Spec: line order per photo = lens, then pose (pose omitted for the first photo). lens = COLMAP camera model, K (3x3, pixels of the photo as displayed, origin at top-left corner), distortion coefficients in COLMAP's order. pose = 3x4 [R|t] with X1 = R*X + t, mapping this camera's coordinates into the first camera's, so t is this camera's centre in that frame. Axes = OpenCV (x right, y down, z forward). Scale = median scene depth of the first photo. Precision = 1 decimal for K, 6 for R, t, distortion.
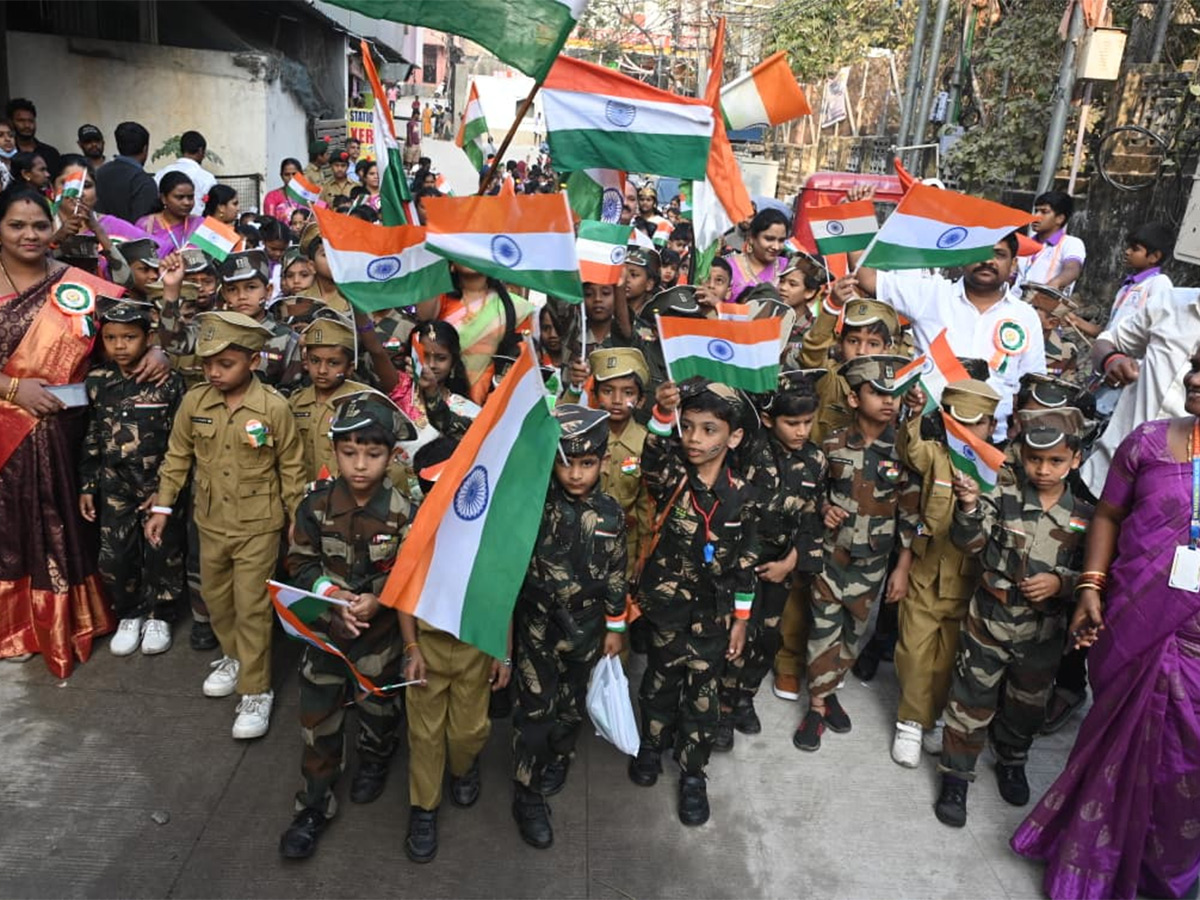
lens RADIAL K [[1023.4, 0, 585.4], [0, 1023.4, 455.4], [0, 0, 1]] dist [0.004998, -0.009348]
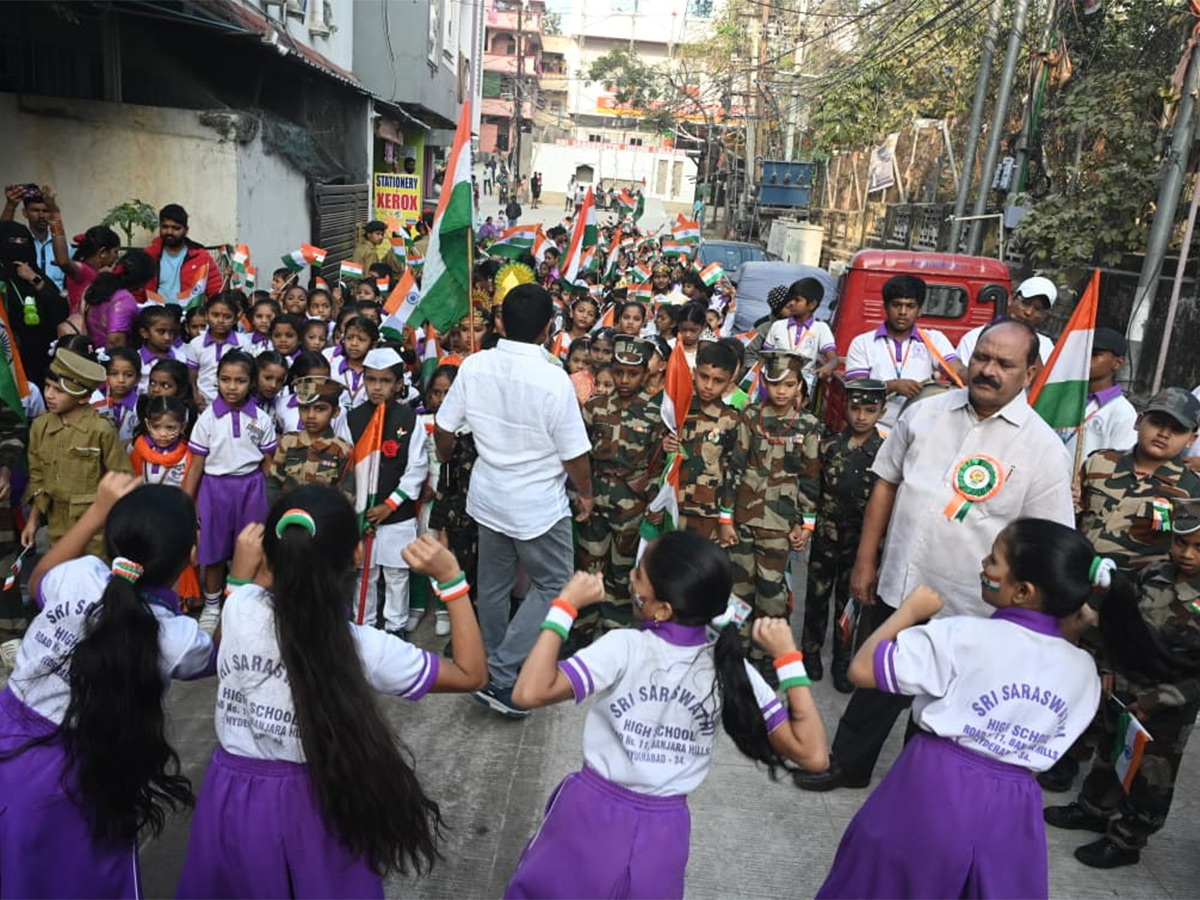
lens RADIAL K [[933.5, 0, 586.8], [0, 933.5, 449.0], [0, 0, 1]] dist [-0.005182, -0.009045]
pose [[0.997915, 0.020877, -0.061067, 0.022186], [-0.023307, 0.998954, -0.039343, -0.036368], [0.060181, 0.040684, 0.997358, 0.108059]]
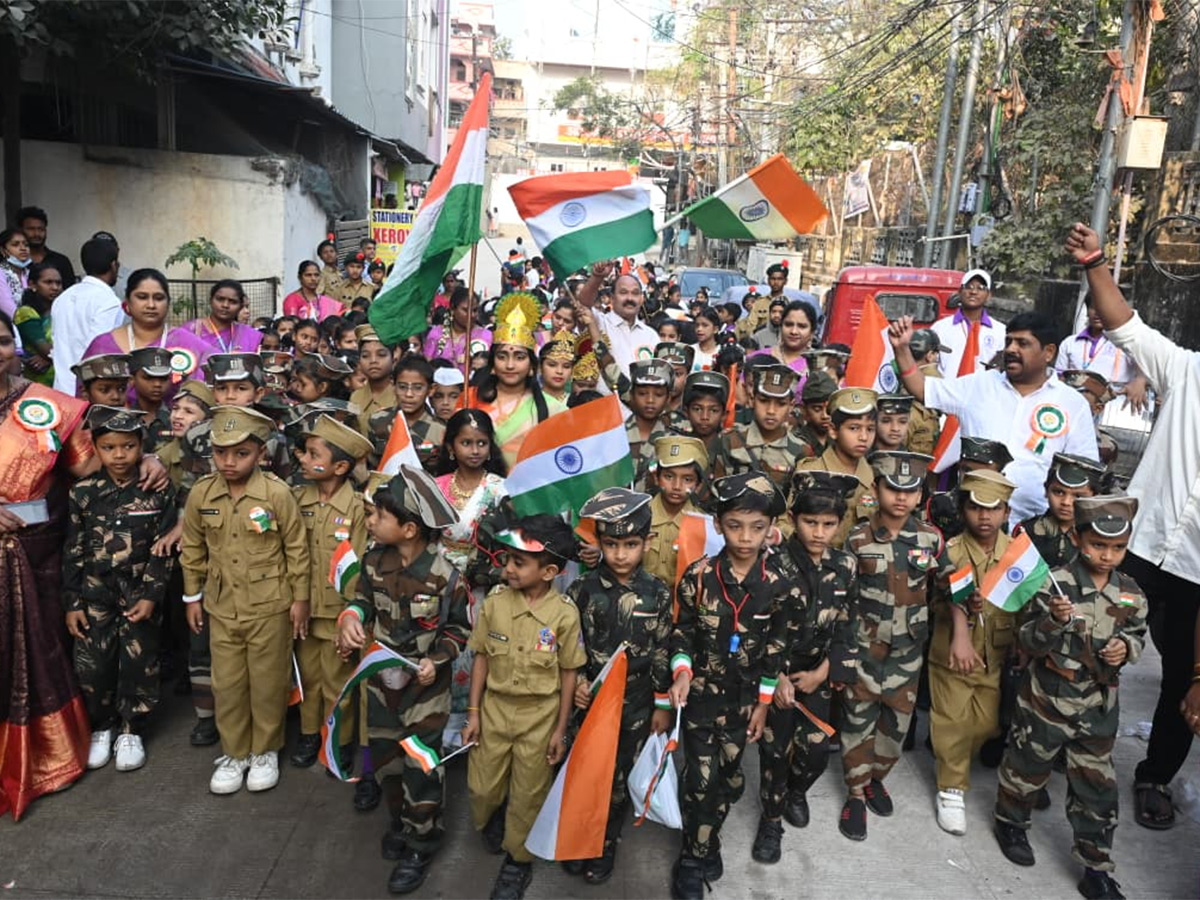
lens RADIAL K [[1024.4, 0, 600.0], [0, 1024.4, 450.0], [0, 0, 1]] dist [-0.001700, 0.002519]
pose [[0.999833, -0.015068, -0.010309, -0.001345], [0.014079, 0.995831, -0.090123, -0.009328], [0.011624, 0.089963, 0.995877, 0.023267]]
